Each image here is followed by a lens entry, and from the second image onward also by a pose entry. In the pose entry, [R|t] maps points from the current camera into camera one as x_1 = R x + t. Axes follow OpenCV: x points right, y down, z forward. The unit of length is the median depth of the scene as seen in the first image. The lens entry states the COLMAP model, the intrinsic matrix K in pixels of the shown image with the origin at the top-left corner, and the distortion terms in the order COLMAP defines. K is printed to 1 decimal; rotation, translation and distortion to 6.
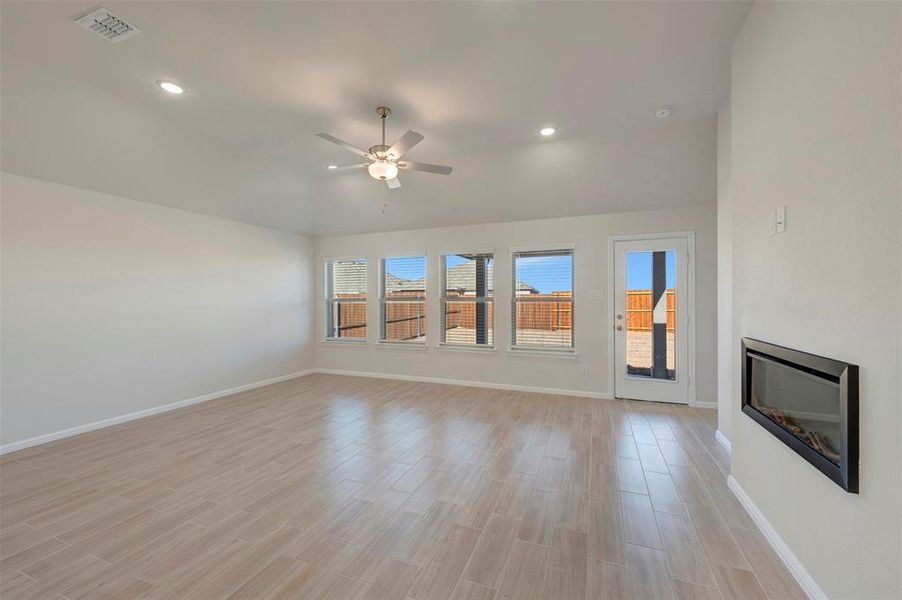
lens RADIAL K [[355.4, 0, 454.5], [0, 355.4, 300.3], [0, 0, 1]] dist [0.002030, 0.000219]
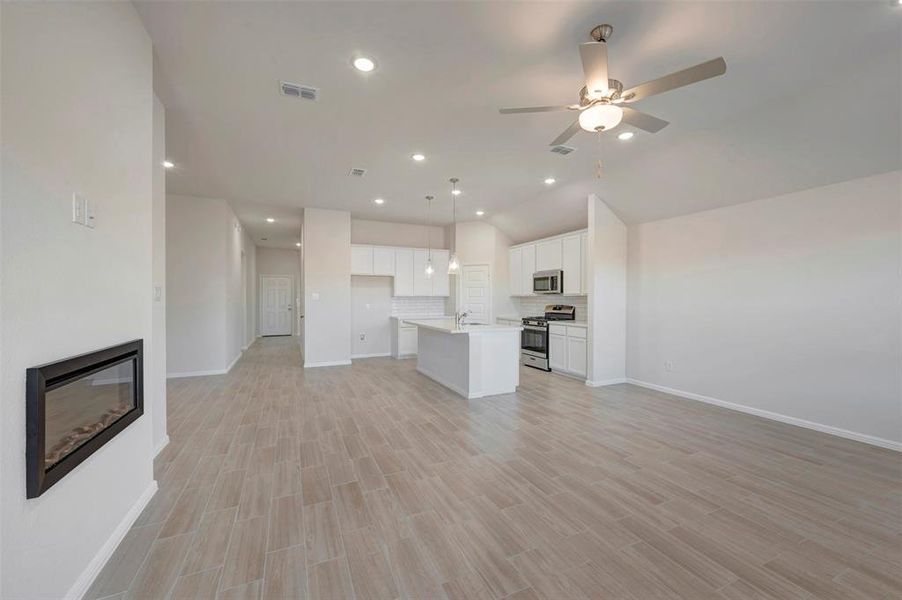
lens RADIAL K [[355.4, 0, 454.5], [0, 355.4, 300.3], [0, 0, 1]] dist [0.002030, 0.000219]
pose [[-0.687232, 0.007090, -0.726403, 0.477736], [0.001277, 0.999963, 0.008552, -0.004868], [0.726437, 0.004949, -0.687216, 1.178264]]
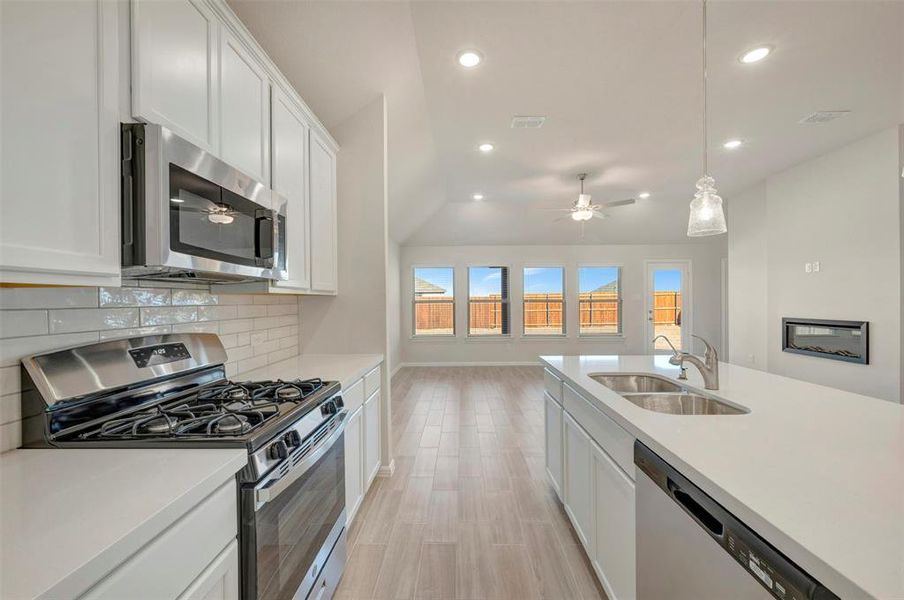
lens RADIAL K [[356.2, 0, 455.5], [0, 356.2, 300.3], [0, 0, 1]] dist [0.002030, 0.000219]
pose [[0.937974, -0.000227, 0.346704, -1.137644], [0.002053, 0.999986, -0.004900, 0.004309], [-0.346698, 0.005308, 0.937962, -0.214181]]
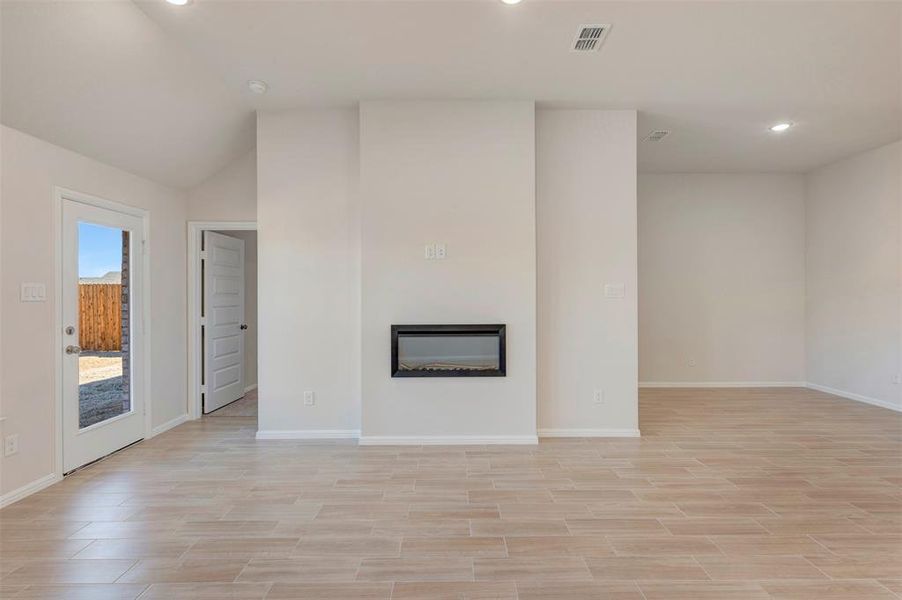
lens RADIAL K [[427.9, 0, 452.9], [0, 427.9, 295.1], [0, 0, 1]] dist [0.003712, 0.000396]
pose [[-0.374275, 0.006782, 0.927293, -0.535388], [0.010197, 0.999943, -0.003198, -0.003330], [-0.927262, 0.008259, -0.374323, 0.880290]]
